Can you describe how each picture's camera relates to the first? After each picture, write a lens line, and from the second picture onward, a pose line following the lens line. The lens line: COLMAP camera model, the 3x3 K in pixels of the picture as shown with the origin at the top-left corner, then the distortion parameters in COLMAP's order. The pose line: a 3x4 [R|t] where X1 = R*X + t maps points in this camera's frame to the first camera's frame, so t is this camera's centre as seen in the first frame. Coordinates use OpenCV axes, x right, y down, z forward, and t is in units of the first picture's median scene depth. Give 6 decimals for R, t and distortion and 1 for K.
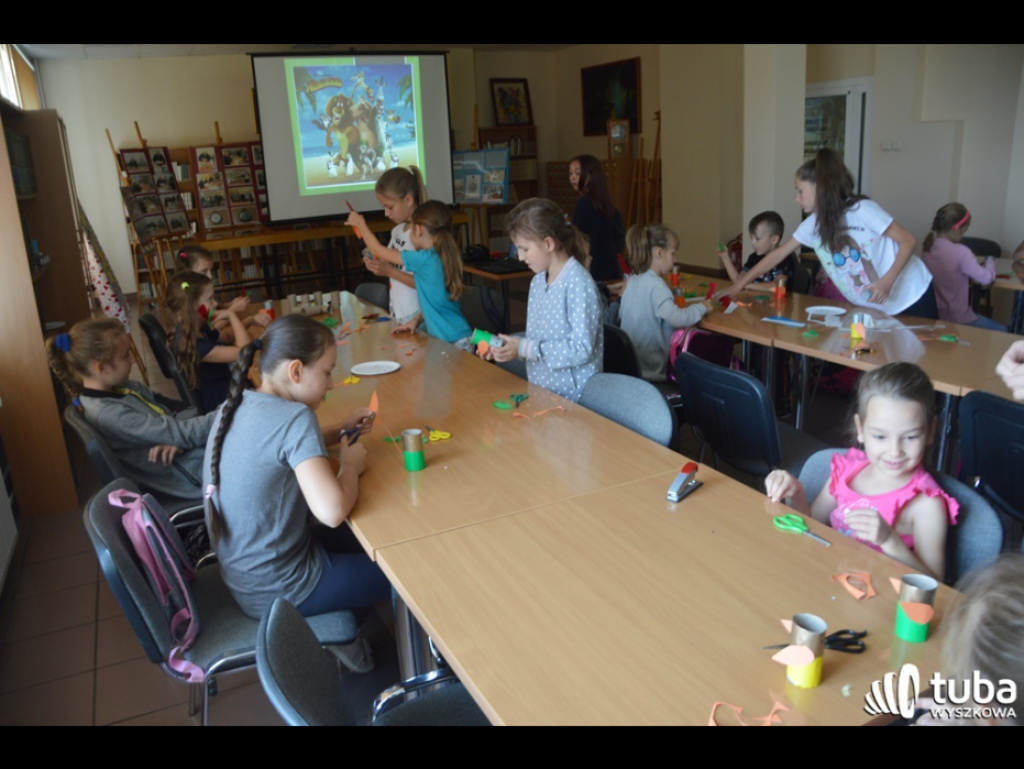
lens RADIAL K [[796.9, 0, 518.1], [0, 796.9, 399.0], [0, 0, 1]] dist [-0.172608, 0.098607]
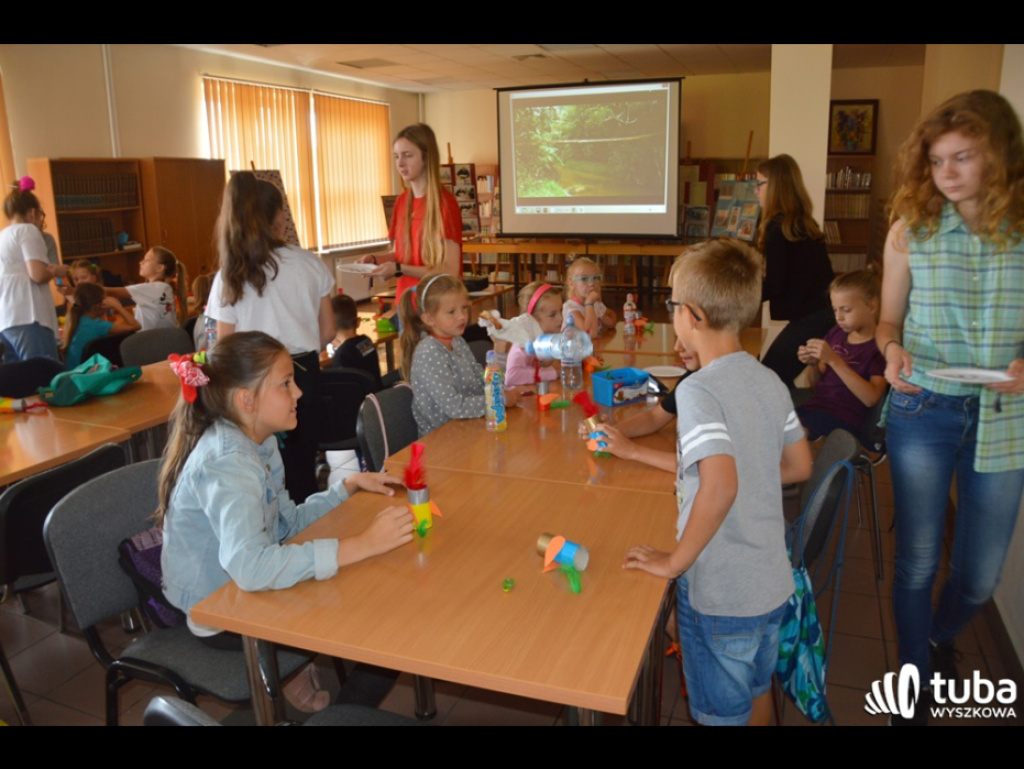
lens RADIAL K [[800.8, 0, 503.2], [0, 800.8, 407.1], [0, 0, 1]] dist [-0.159152, 0.082516]
pose [[0.642815, 0.240523, -0.727281, 0.570380], [-0.237953, 0.965155, 0.108873, -0.104442], [0.728126, 0.103074, 0.677649, 0.222020]]
